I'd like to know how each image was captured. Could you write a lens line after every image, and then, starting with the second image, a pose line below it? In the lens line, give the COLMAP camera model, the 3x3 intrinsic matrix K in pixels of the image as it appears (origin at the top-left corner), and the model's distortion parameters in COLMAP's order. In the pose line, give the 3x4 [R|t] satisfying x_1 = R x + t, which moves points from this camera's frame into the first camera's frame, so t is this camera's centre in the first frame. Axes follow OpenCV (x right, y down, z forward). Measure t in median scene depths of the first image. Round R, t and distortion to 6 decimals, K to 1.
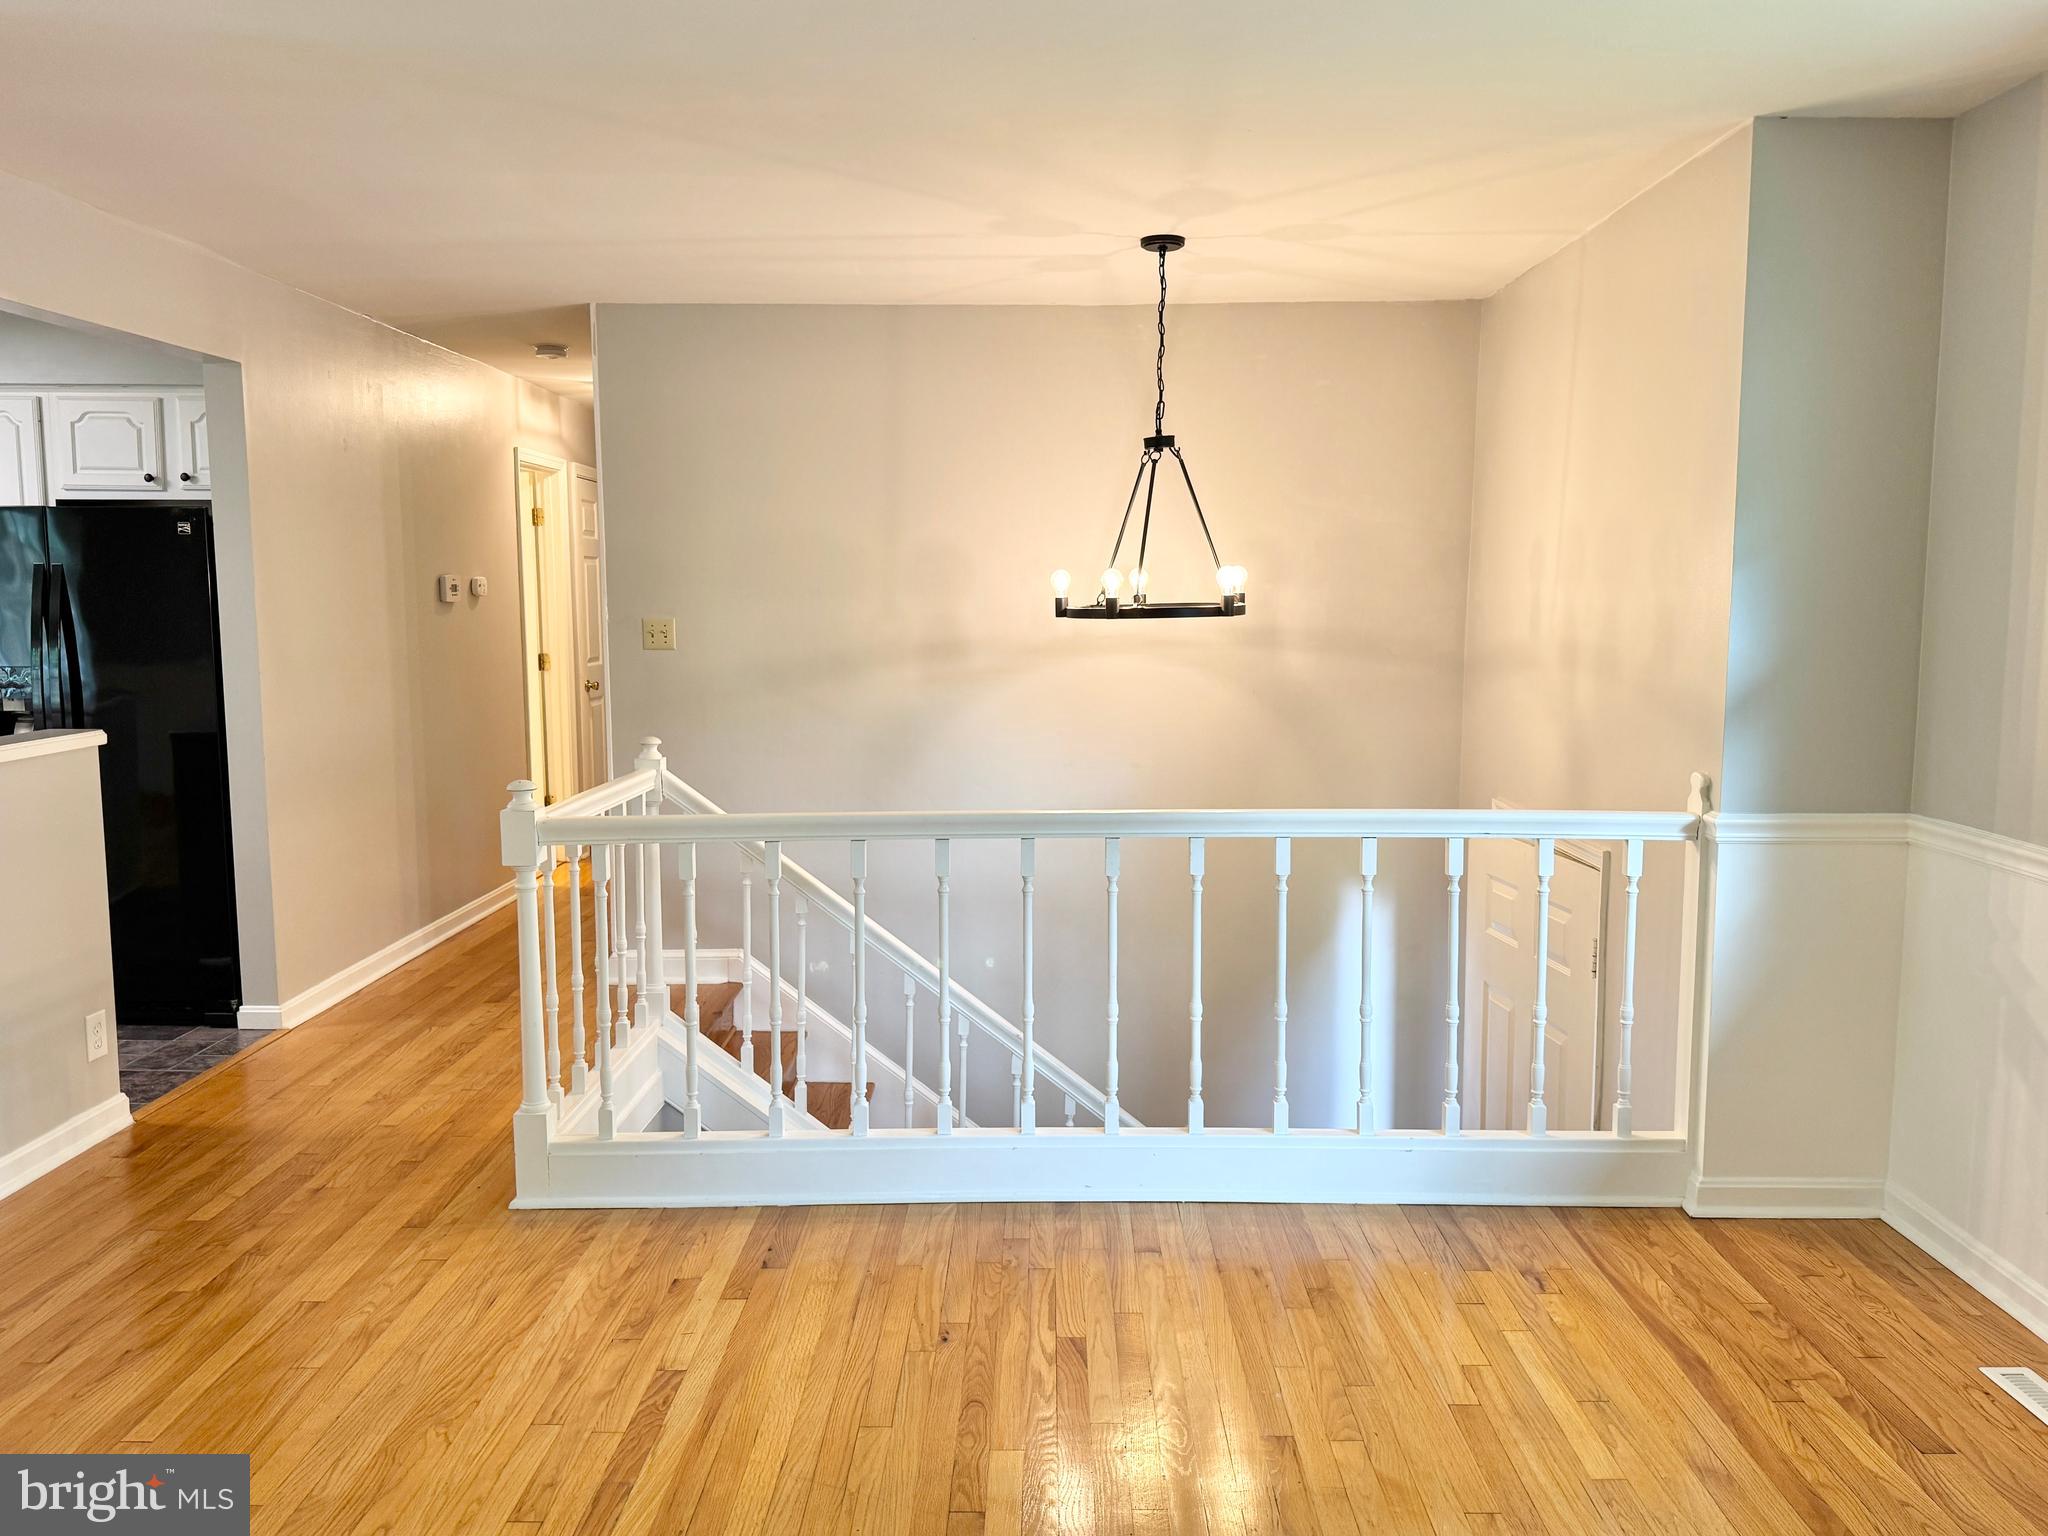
lens RADIAL K [[1537.2, 0, 1015.3], [0, 1537.2, 761.5], [0, 0, 1]] dist [0.143083, -0.188785]
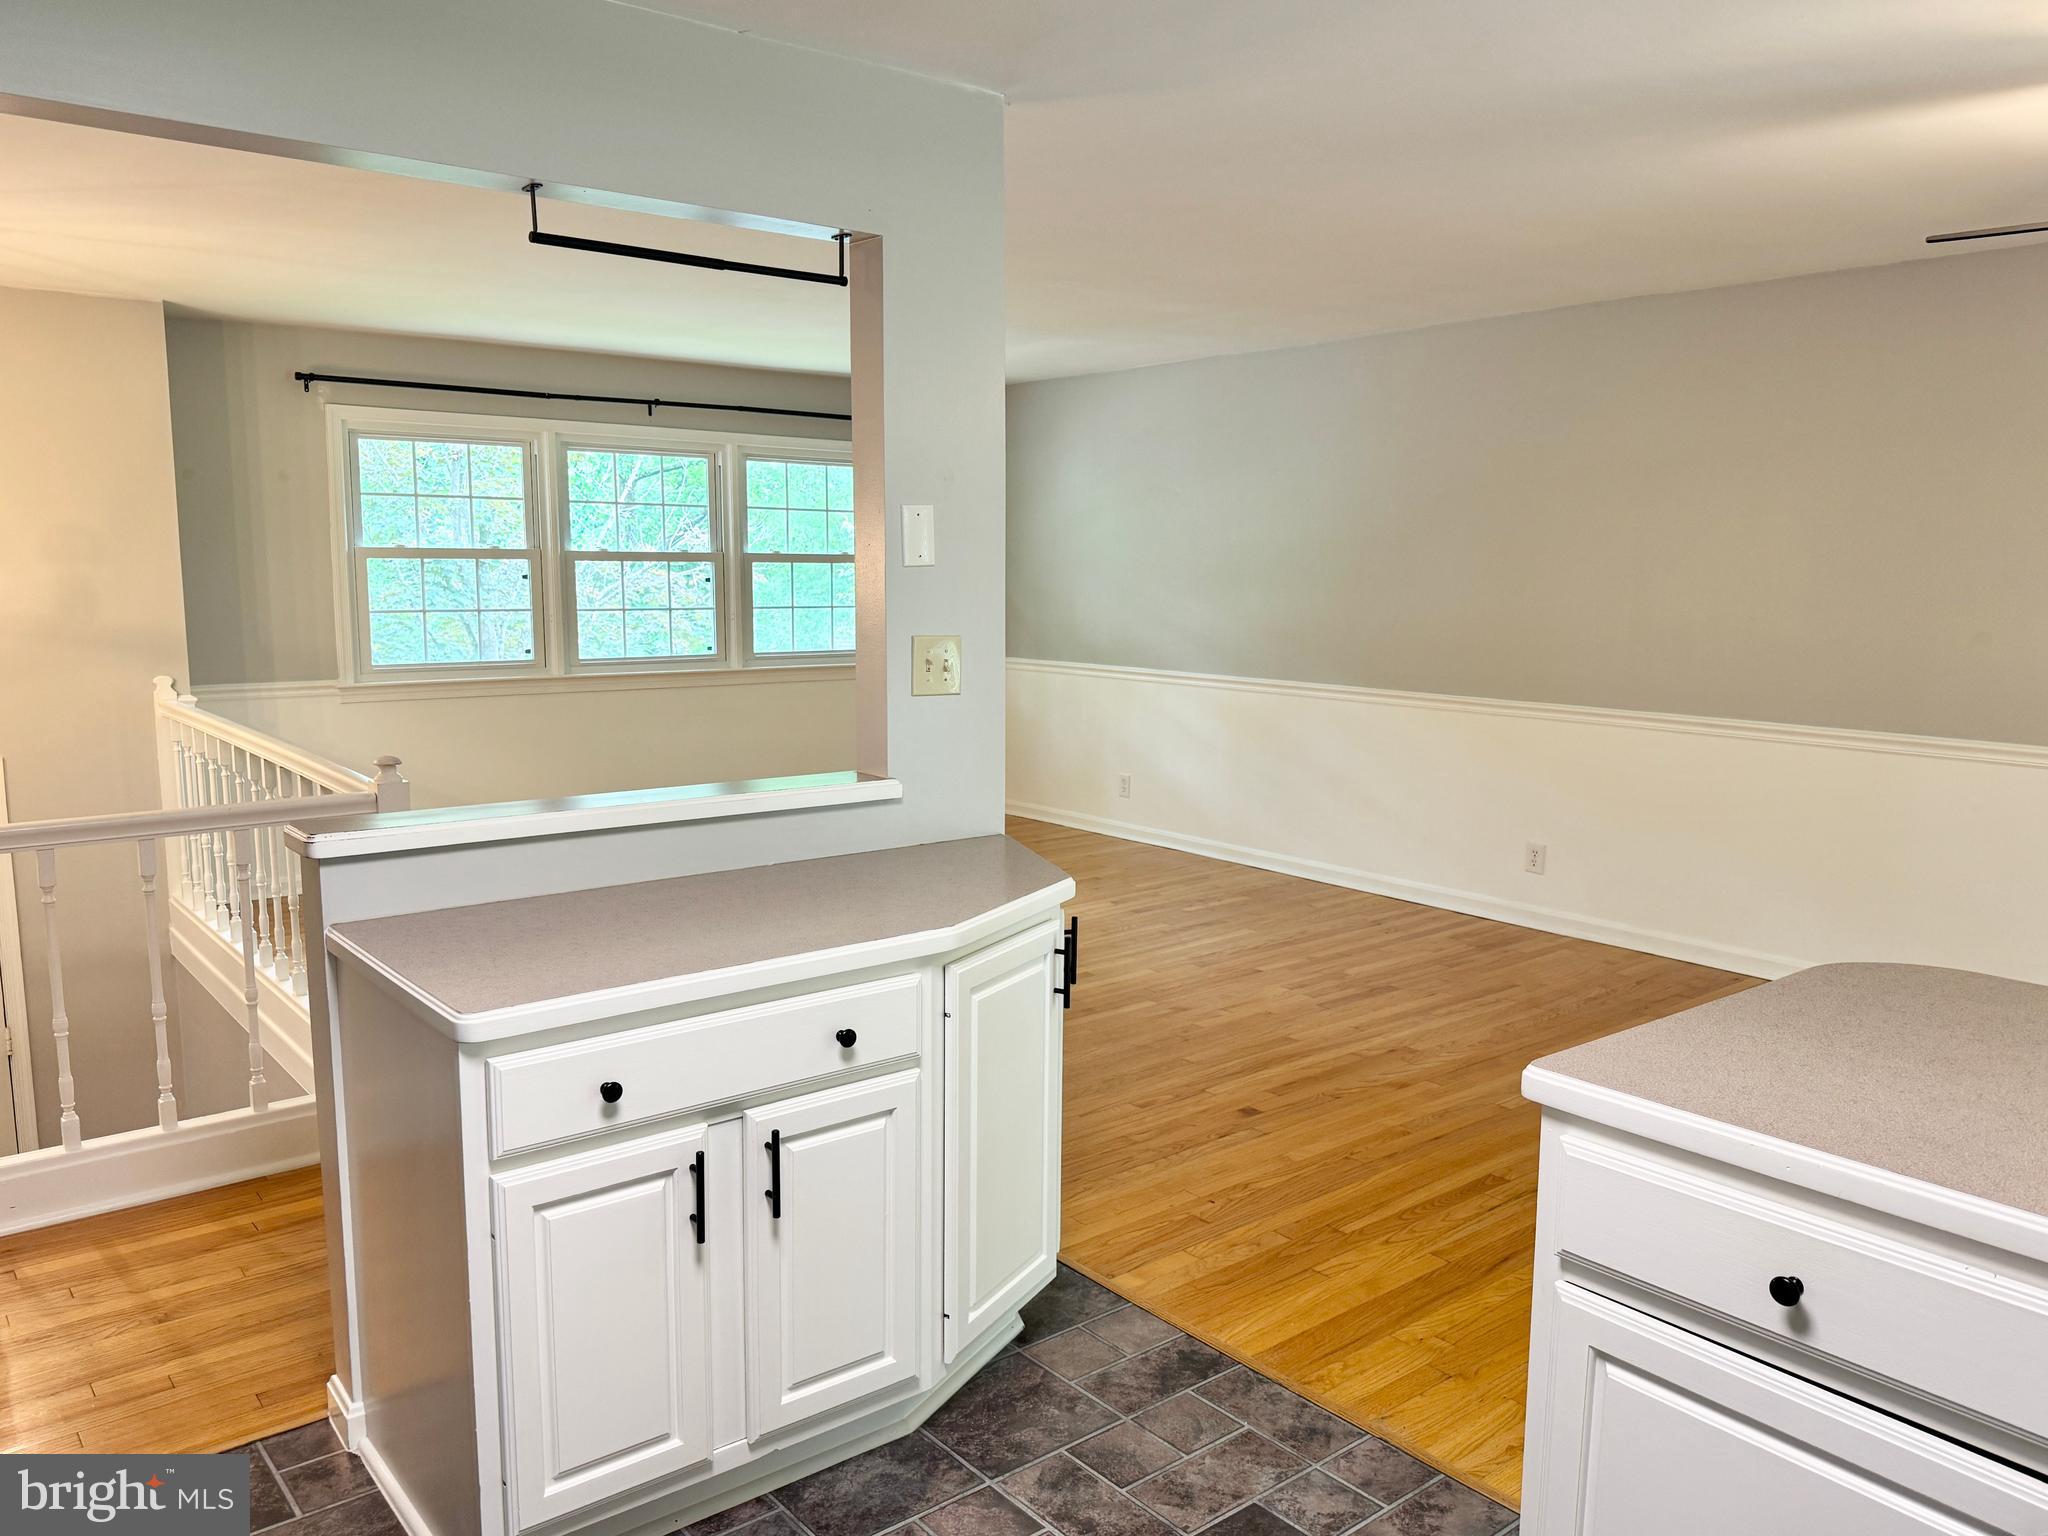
lens RADIAL K [[1536.5, 0, 1024.0], [0, 1536.5, 768.0], [0, 0, 1]] dist [0.082122, -0.148496]
pose [[-0.644065, -0.110932, 0.756884, -1.088005], [0.077867, 0.974783, 0.209128, -0.130718], [-0.760997, 0.193629, -0.619186, 1.021187]]
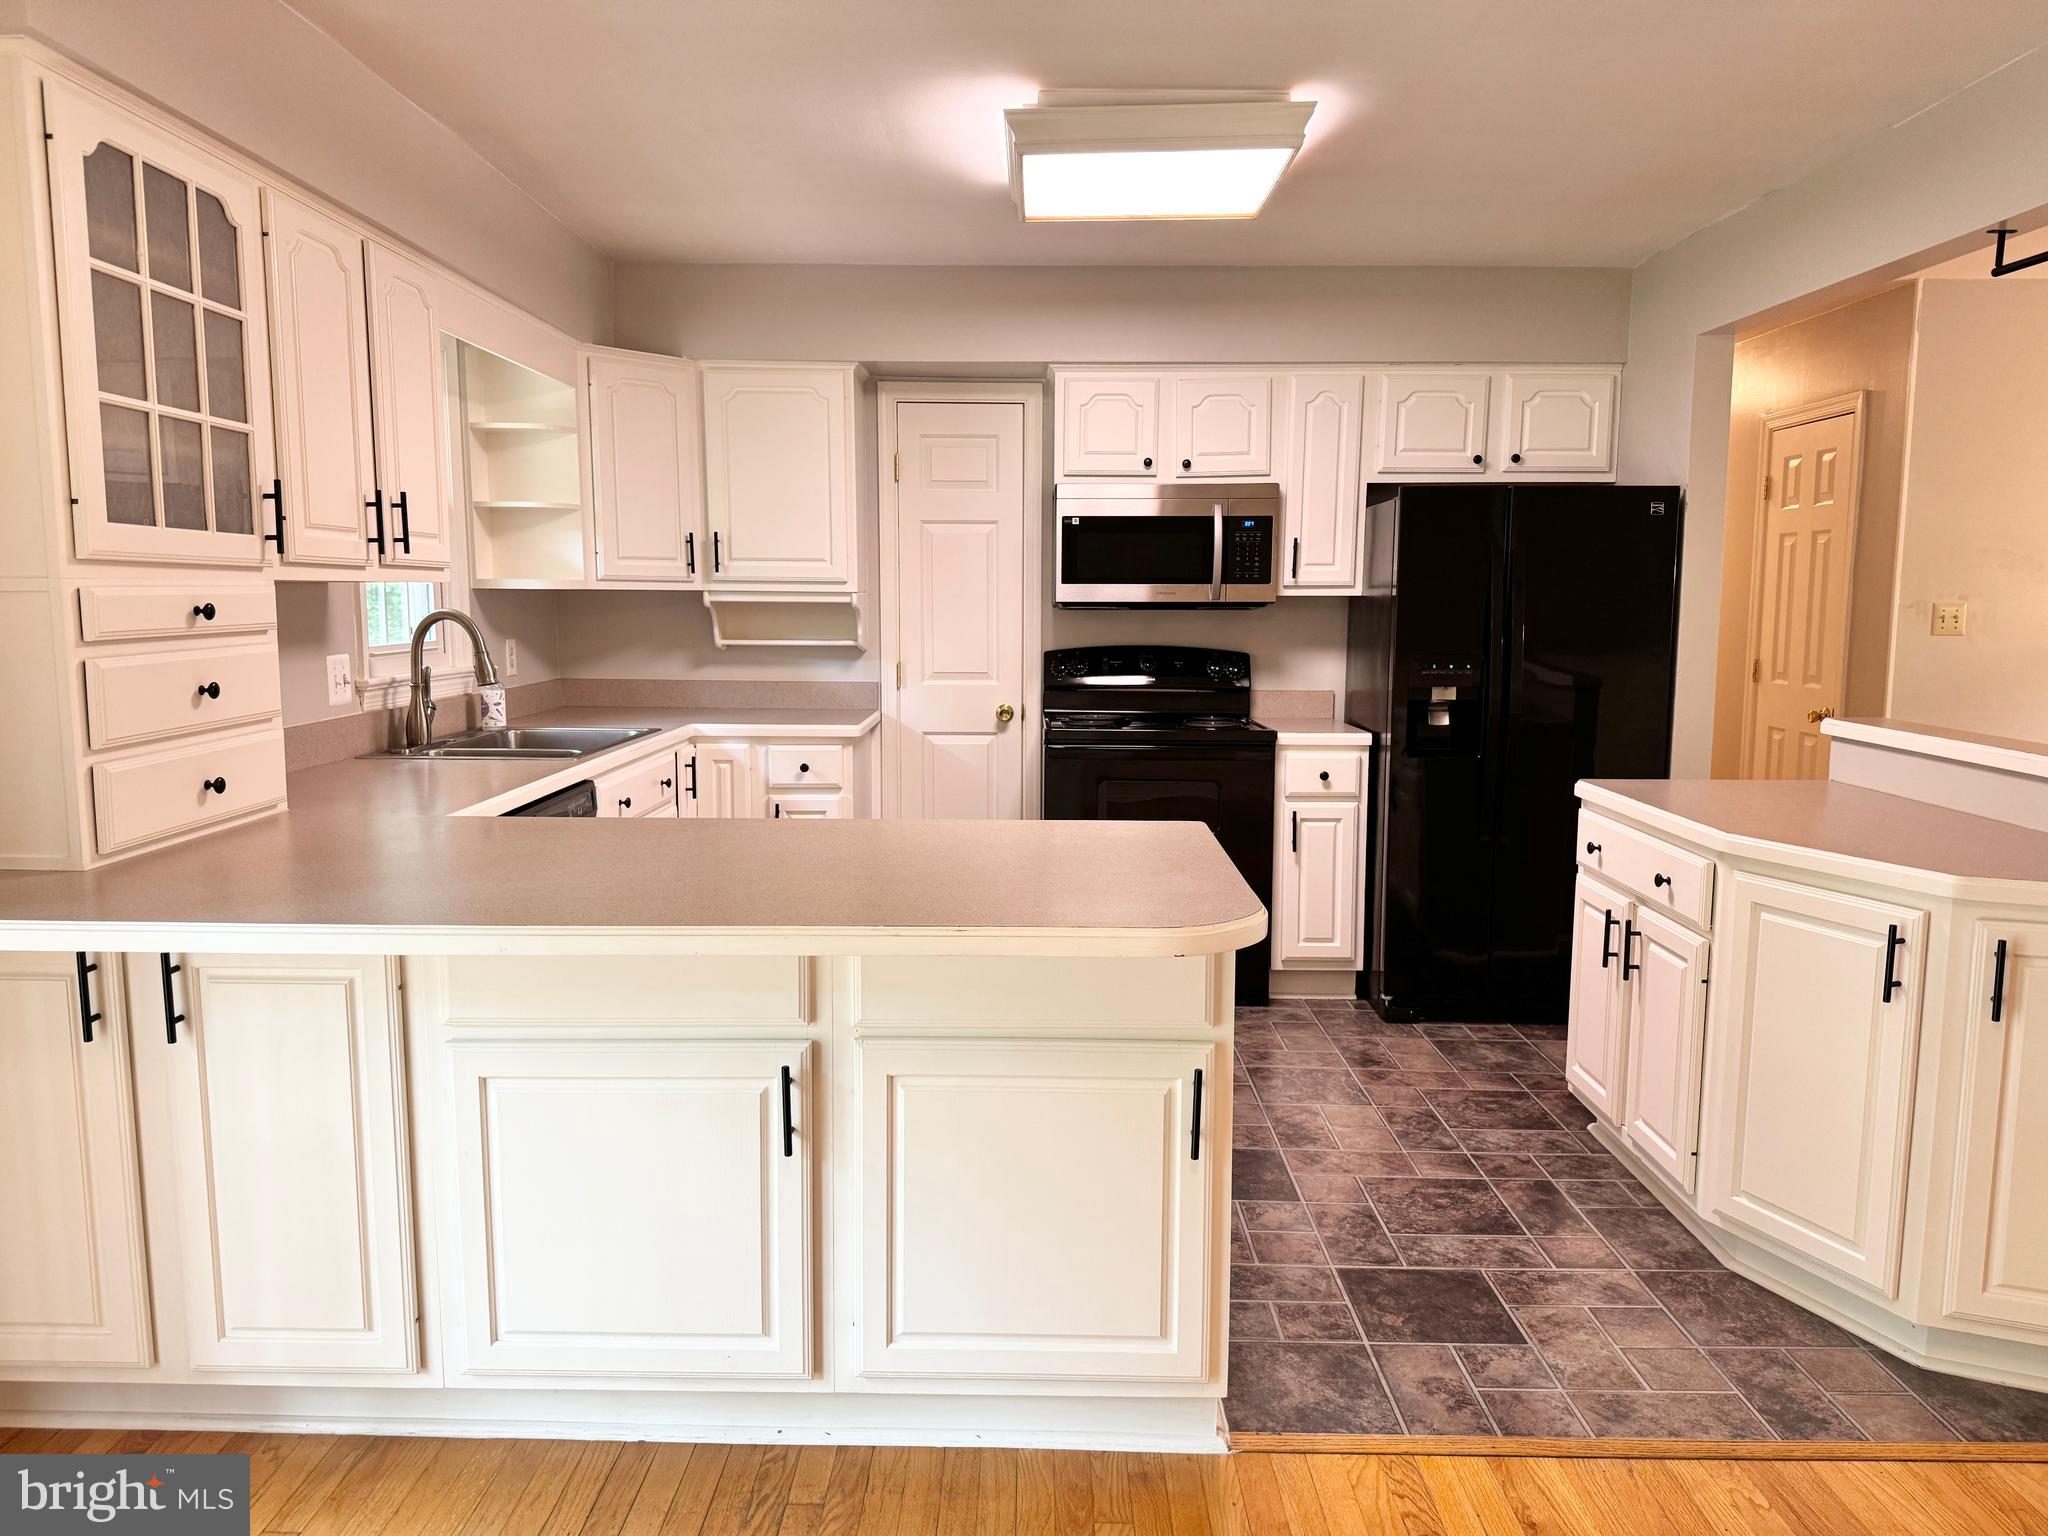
lens RADIAL K [[1430.5, 0, 1015.8], [0, 1430.5, 768.9], [0, 0, 1]] dist [0.130784, -0.222503]
pose [[0.999949, -0.000236, 0.010103, -0.970713], [0.000120, 0.999934, 0.011513, -0.000042], [-0.010105, -0.011511, 0.999883, 0.125483]]
